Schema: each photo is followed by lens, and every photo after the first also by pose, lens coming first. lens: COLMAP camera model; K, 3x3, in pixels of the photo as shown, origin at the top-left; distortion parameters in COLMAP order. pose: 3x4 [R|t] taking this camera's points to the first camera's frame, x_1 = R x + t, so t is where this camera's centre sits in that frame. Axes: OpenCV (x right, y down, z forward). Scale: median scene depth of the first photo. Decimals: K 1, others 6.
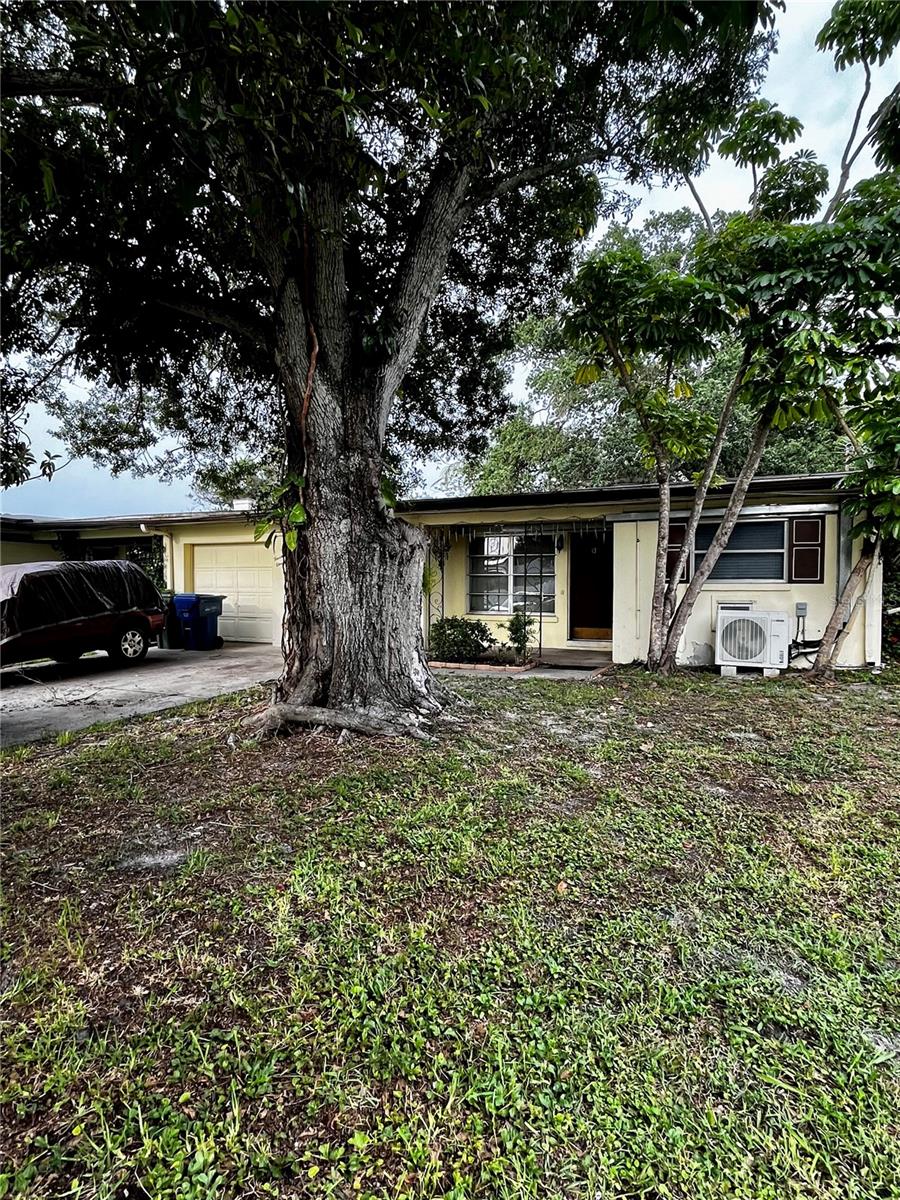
lens RADIAL K [[634.9, 0, 451.9], [0, 634.9, 597.8], [0, 0, 1]] dist [-0.002165, 0.000894]
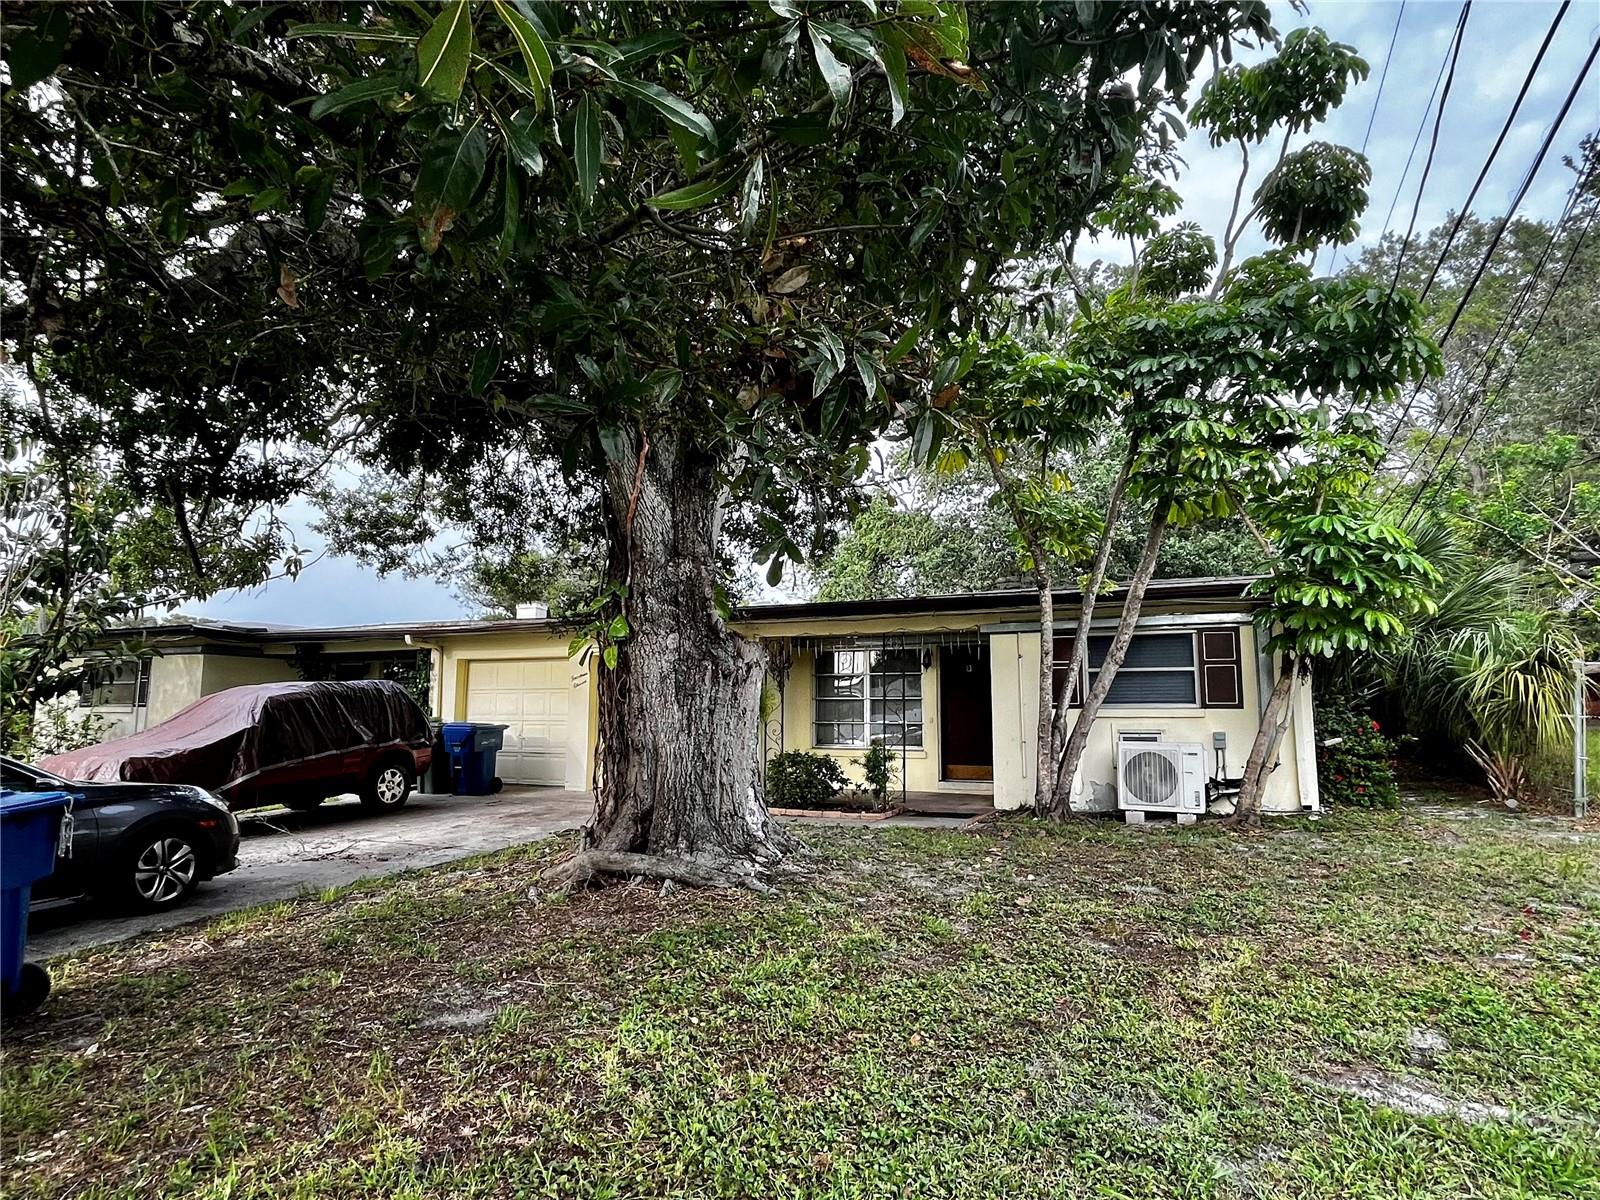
lens RADIAL K [[846.5, 0, 804.8], [0, 846.5, 597.5], [0, 0, 1]] dist [-0.002165, 0.000894]
pose [[0.999908, 0.001362, 0.013525, -0.001036], [0.000766, 0.987742, -0.156096, 0.007403], [-0.013572, 0.156092, 0.987649, -0.123386]]
